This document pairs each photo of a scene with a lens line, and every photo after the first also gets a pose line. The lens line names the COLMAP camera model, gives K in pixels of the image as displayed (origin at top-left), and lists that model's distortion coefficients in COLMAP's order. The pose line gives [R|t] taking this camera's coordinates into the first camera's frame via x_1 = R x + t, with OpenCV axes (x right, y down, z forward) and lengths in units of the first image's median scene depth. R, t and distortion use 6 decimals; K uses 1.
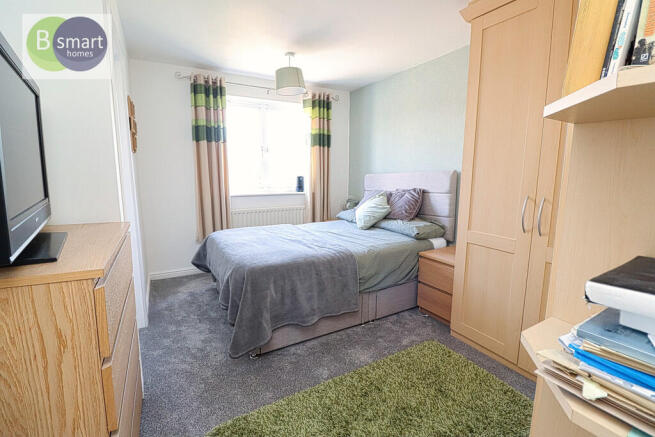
lens RADIAL K [[305.3, 0, 336.8], [0, 305.3, 218.7], [0, 0, 1]] dist [-0.001122, -0.000010]
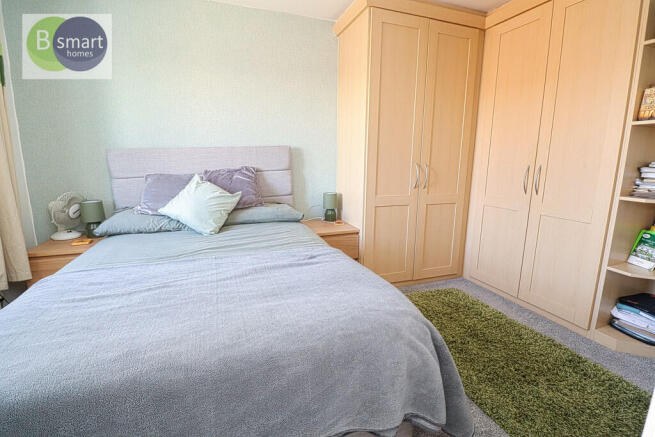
lens RADIAL K [[305.3, 0, 336.8], [0, 305.3, 218.7], [0, 0, 1]] dist [-0.001122, -0.000010]
pose [[0.153761, -0.196417, 0.968389, -0.521597], [0.149336, 0.973406, 0.173723, -0.073107], [-0.976758, 0.117904, 0.179004, 0.662841]]
